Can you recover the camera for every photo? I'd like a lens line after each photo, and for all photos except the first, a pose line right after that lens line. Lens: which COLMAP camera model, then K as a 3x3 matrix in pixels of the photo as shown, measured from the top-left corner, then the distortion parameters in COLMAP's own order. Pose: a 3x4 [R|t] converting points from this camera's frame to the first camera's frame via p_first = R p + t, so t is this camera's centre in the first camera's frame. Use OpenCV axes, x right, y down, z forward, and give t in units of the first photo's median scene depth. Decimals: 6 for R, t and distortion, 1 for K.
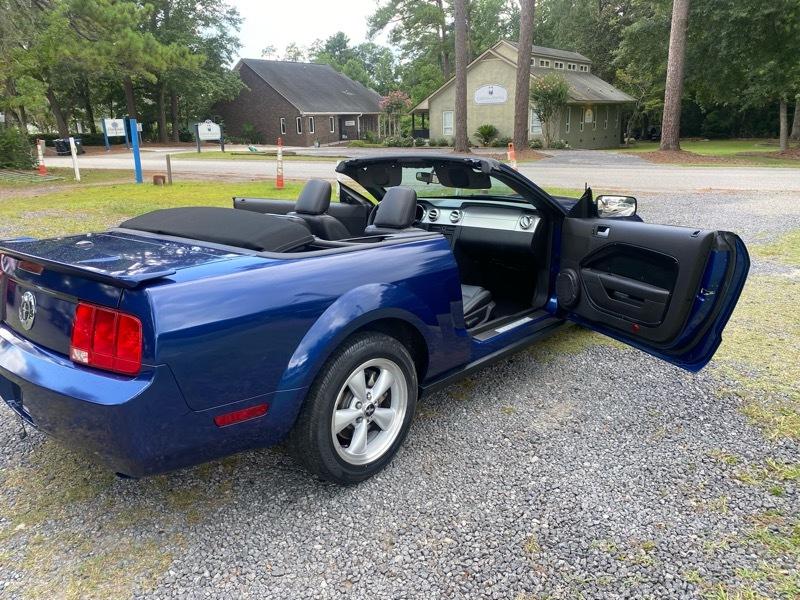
lens RADIAL K [[615.6, 0, 395.8], [0, 615.6, 302.1], [0, 0, 1]] dist [0.005261, -0.010603]
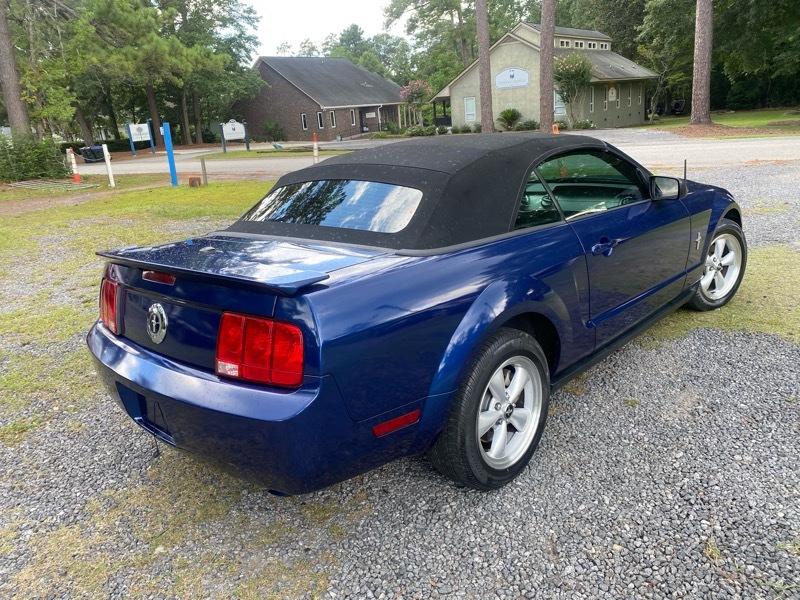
lens RADIAL K [[616.2, 0, 404.4], [0, 616.2, 294.7], [0, 0, 1]] dist [-0.001403, 0.000018]
pose [[0.998475, -0.048617, -0.026173, -0.021854], [0.048722, 0.998807, 0.003418, -0.001735], [0.025976, -0.004688, 0.999652, 0.006655]]
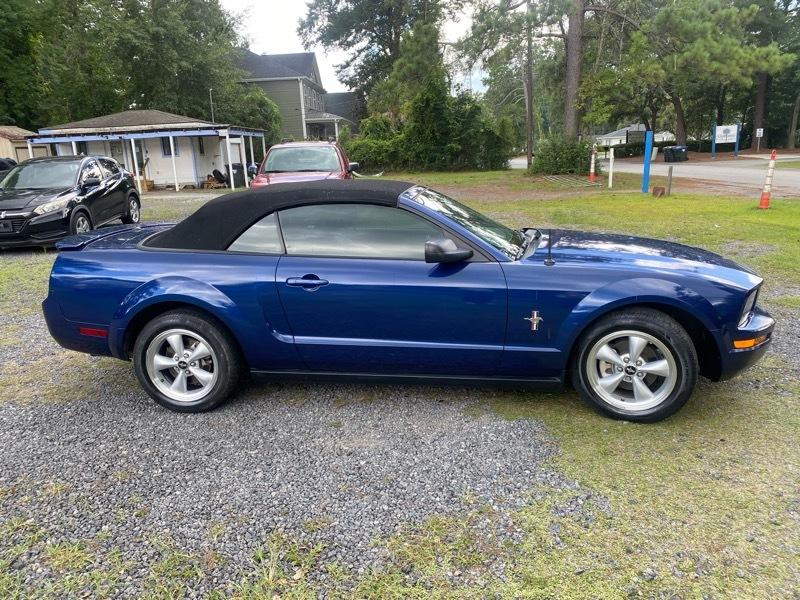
lens RADIAL K [[615.6, 0, 395.8], [0, 615.6, 302.1], [0, 0, 1]] dist [0.005261, -0.010603]
pose [[0.564011, 0.196372, -0.802078, 0.179790], [-0.200993, 0.974747, 0.097311, -0.027697], [0.800933, 0.106328, 0.589237, 0.067450]]
